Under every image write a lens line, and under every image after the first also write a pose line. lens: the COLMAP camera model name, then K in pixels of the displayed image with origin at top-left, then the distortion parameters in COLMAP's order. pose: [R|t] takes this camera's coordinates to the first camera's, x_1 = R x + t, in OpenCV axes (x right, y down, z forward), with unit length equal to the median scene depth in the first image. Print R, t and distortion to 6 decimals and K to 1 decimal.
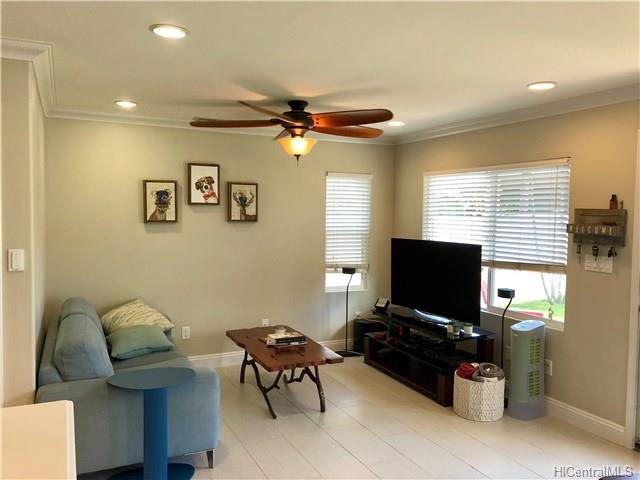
lens RADIAL K [[524.7, 0, 320.0], [0, 524.7, 240.0], [0, 0, 1]] dist [0.006289, 0.000009]
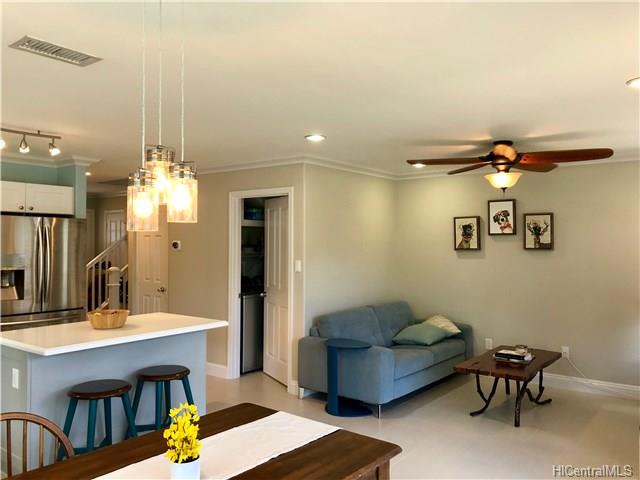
lens RADIAL K [[524.7, 0, 320.0], [0, 524.7, 240.0], [0, 0, 1]] dist [0.006289, 0.000009]
pose [[0.435192, -0.022870, -0.900047, 0.667005], [-0.043436, 0.997980, -0.046361, 0.015784], [0.899289, 0.059271, 0.433320, 0.139829]]
